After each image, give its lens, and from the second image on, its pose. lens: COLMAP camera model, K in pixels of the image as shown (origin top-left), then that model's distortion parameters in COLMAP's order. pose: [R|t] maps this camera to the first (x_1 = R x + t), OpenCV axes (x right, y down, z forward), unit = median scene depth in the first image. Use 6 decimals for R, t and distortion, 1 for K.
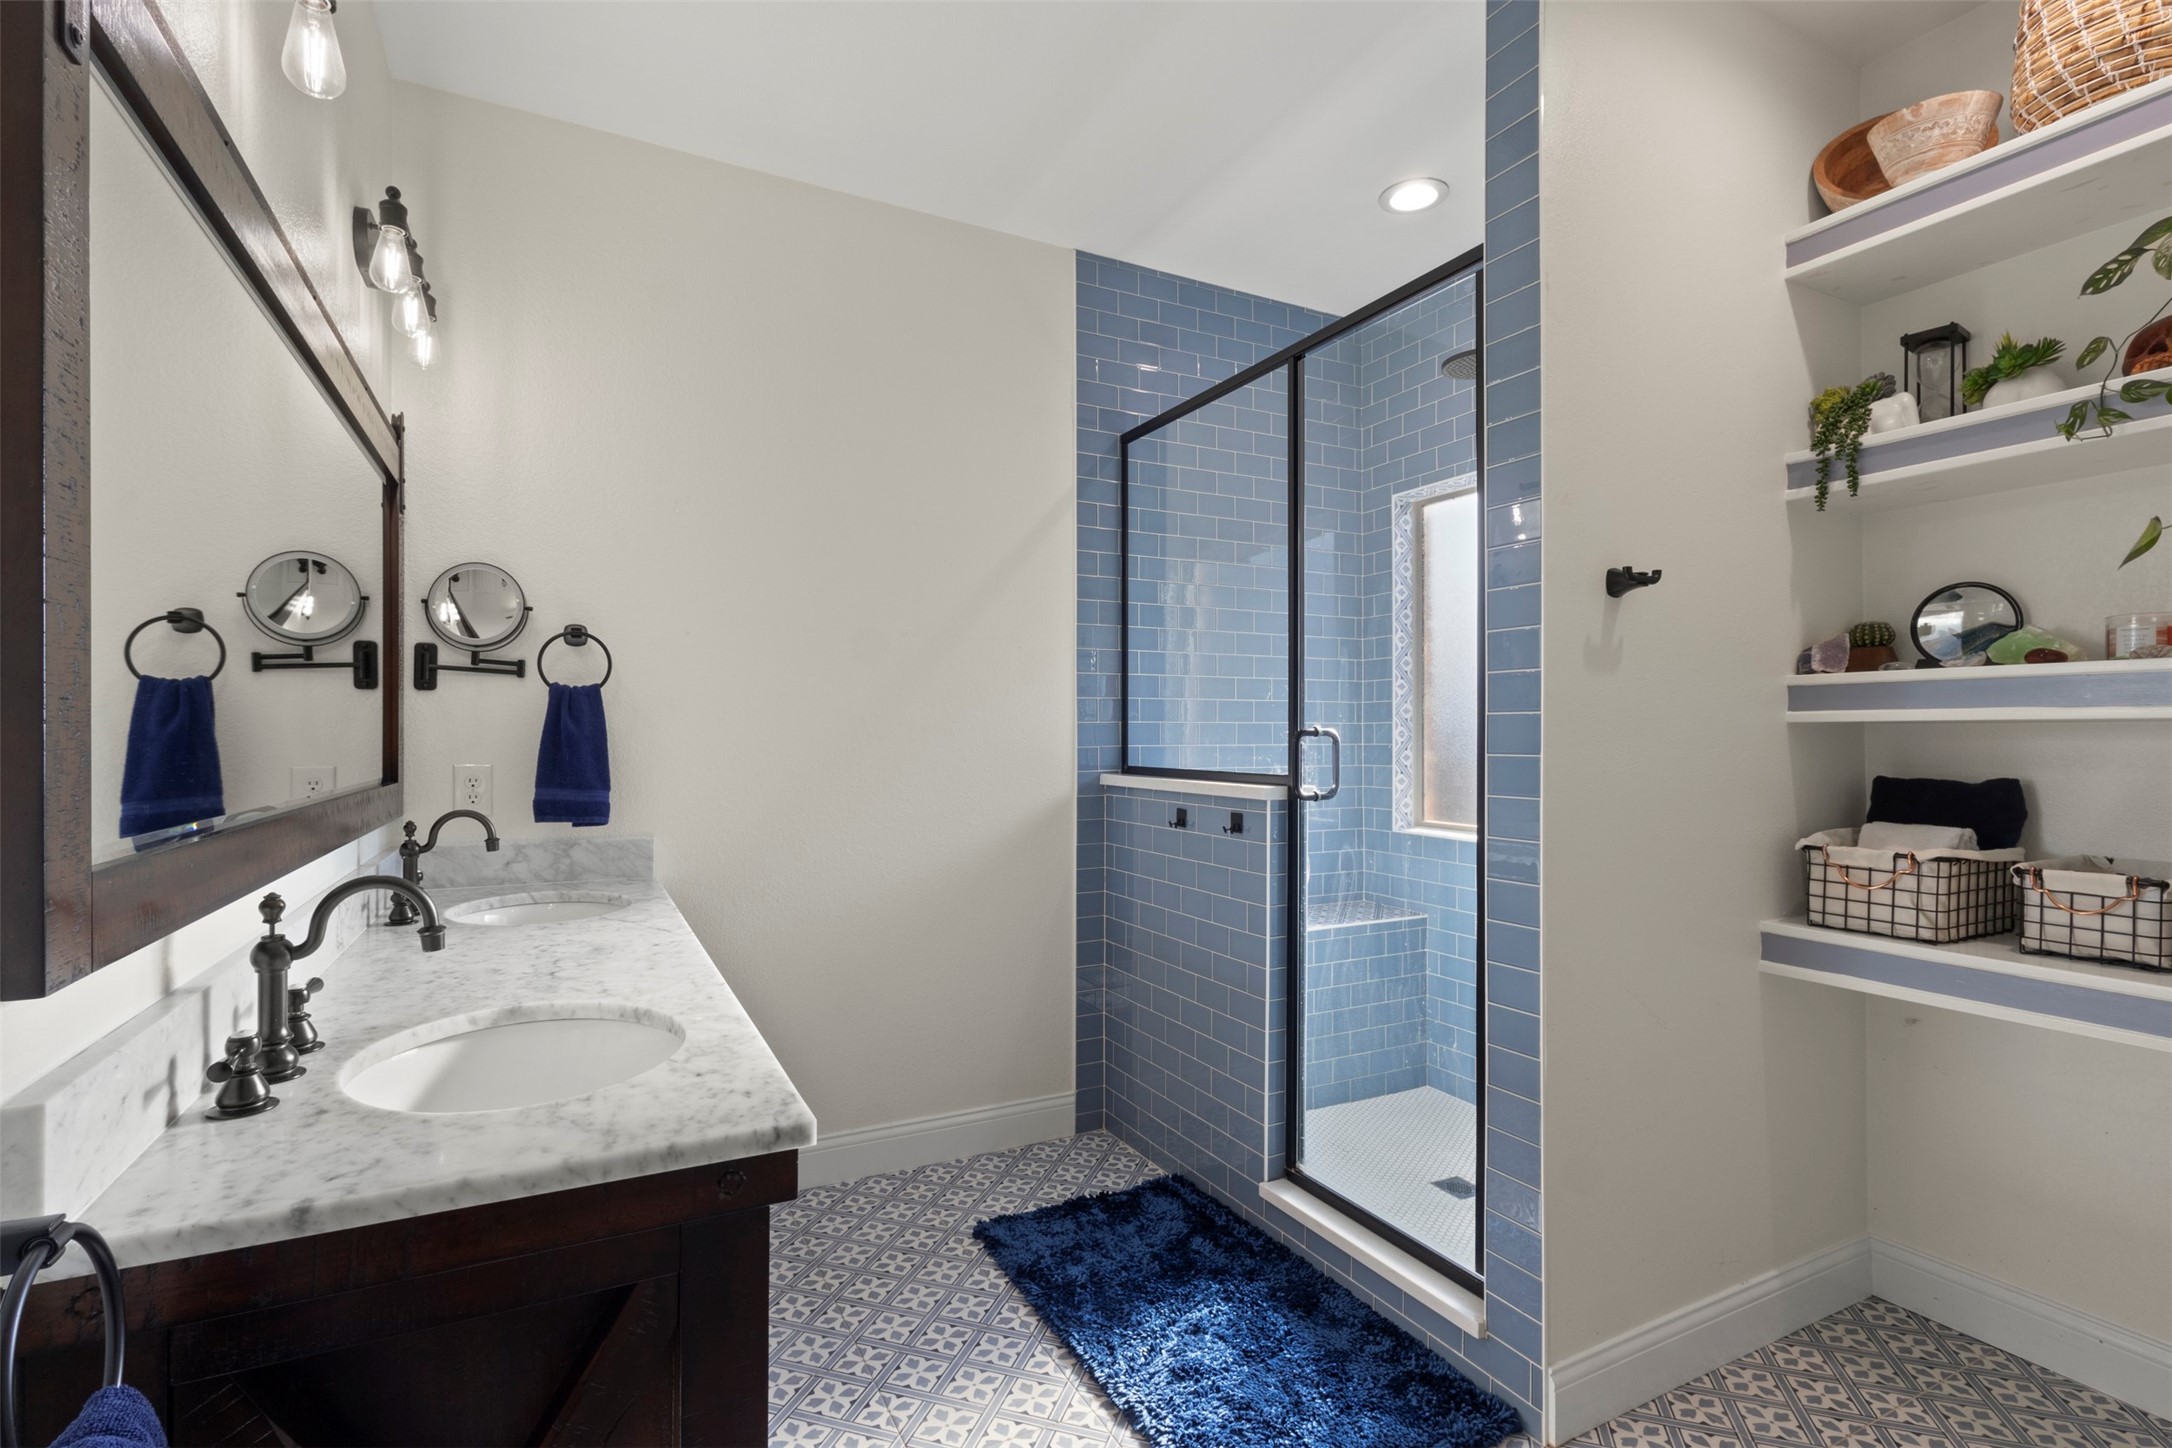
lens RADIAL K [[1008.0, 0, 1080.2], [0, 1008.0, 730.8], [0, 0, 1]] dist [-0.002537, -0.000355]
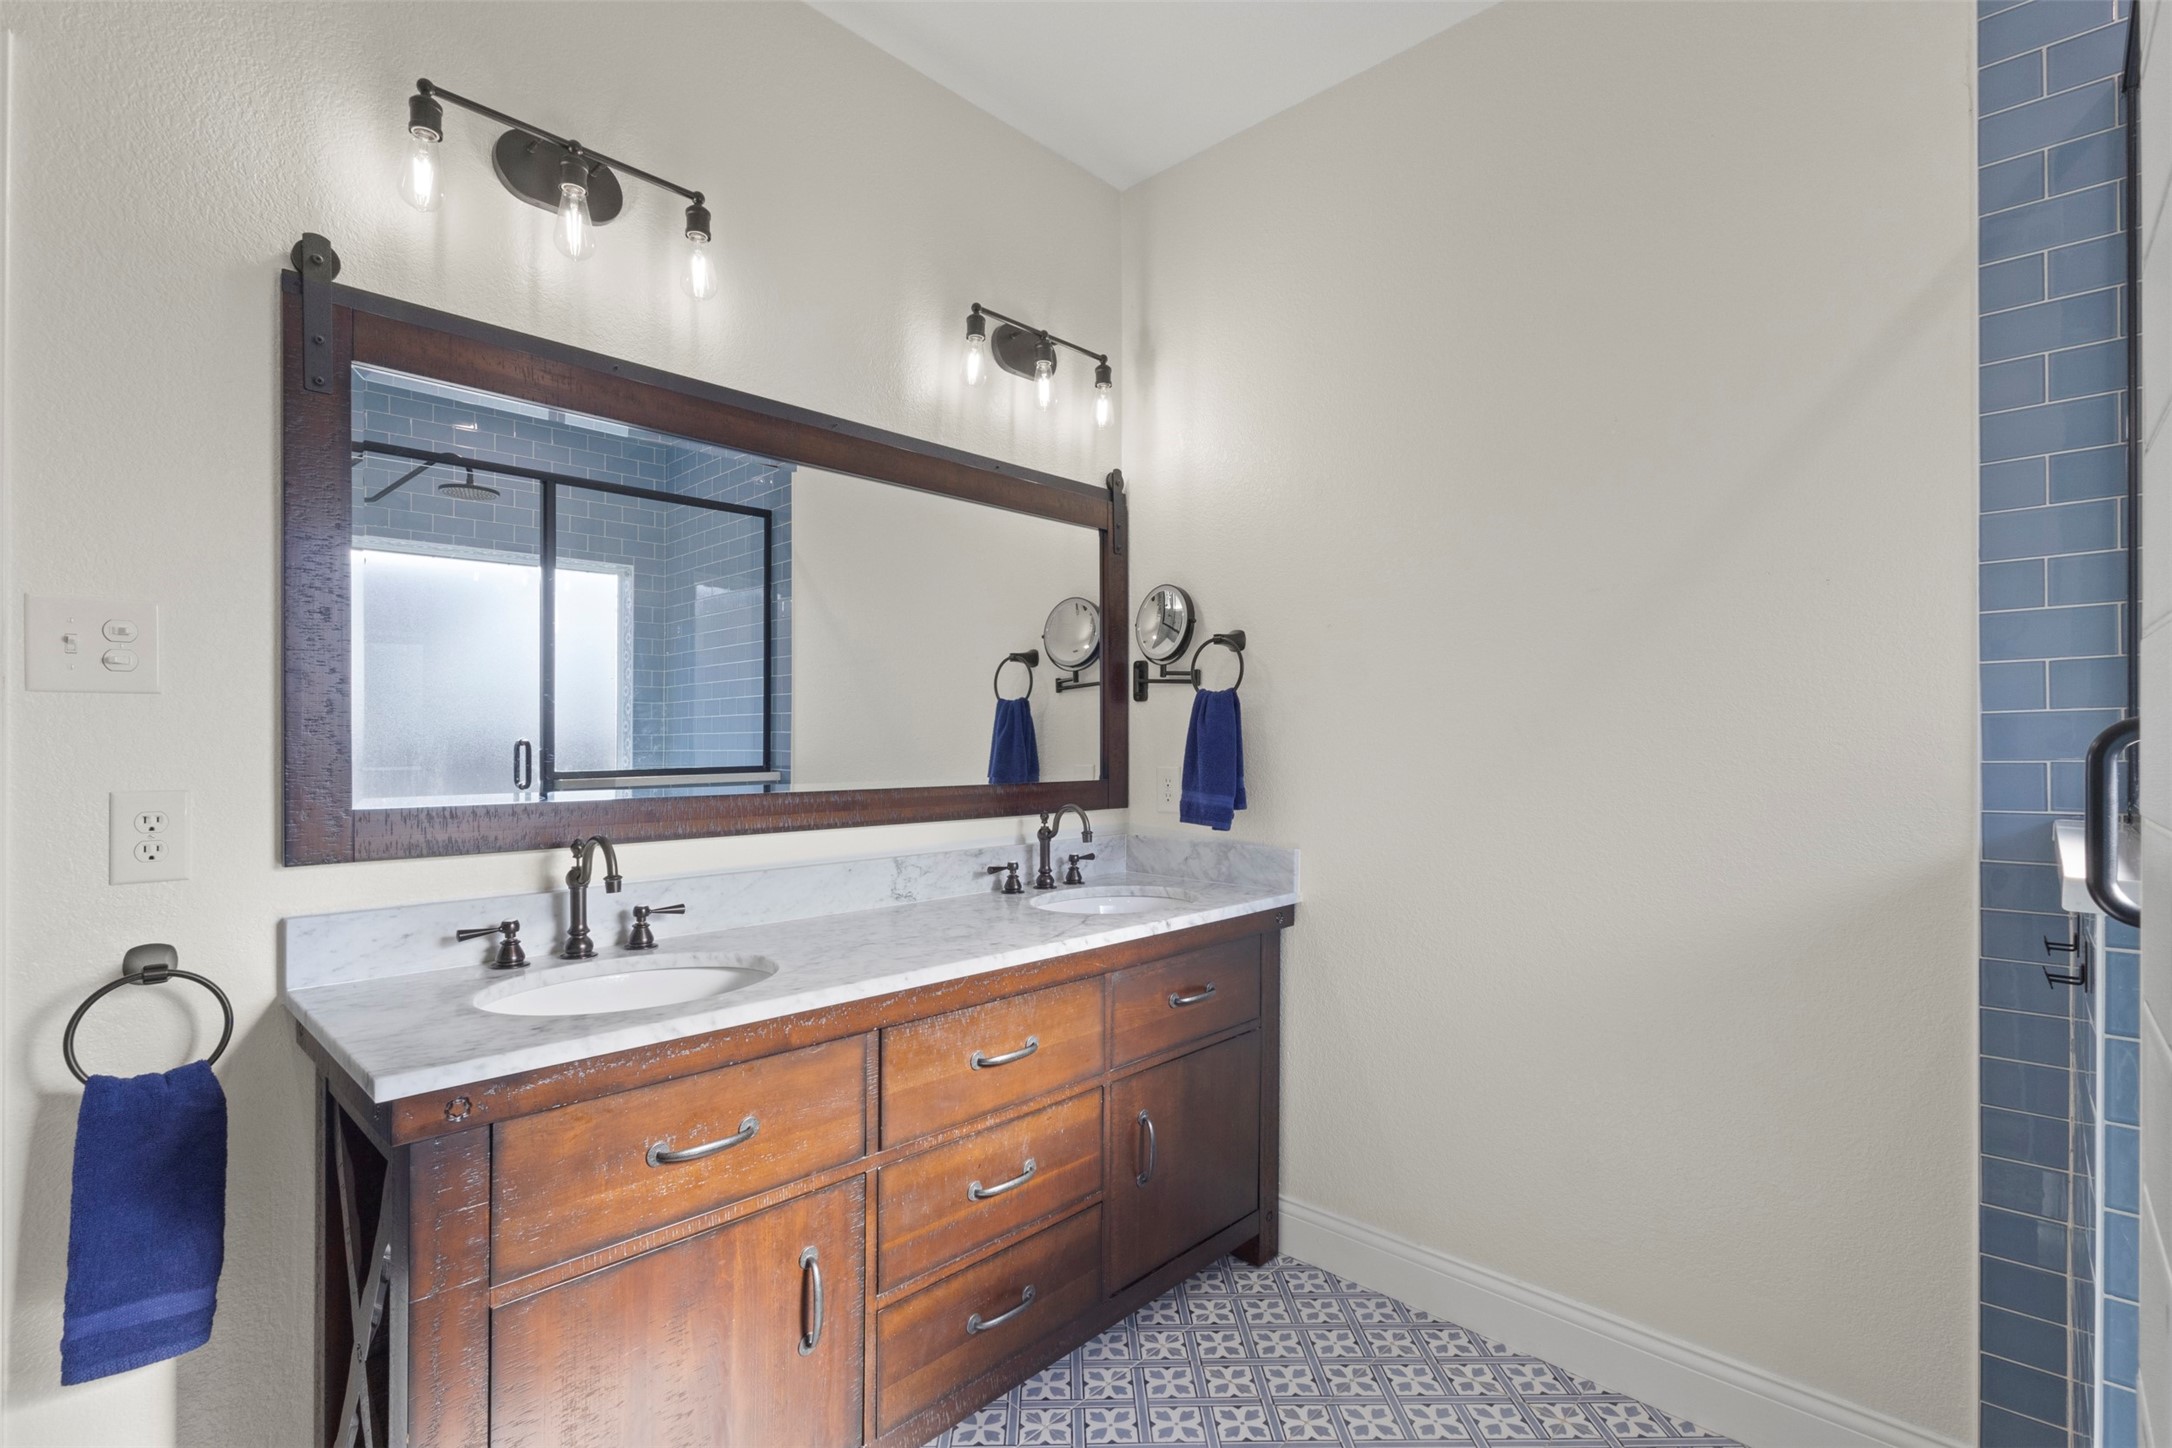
lens RADIAL K [[1008.0, 0, 1081.3], [0, 1008.0, 735.7], [0, 0, 1]] dist [-0.002537, -0.000355]
pose [[0.321841, -0.005697, -0.946776, 0.428226], [0.007044, 0.999969, -0.003623, 0.002954], [0.946767, -0.005503, 0.321872, 0.554405]]
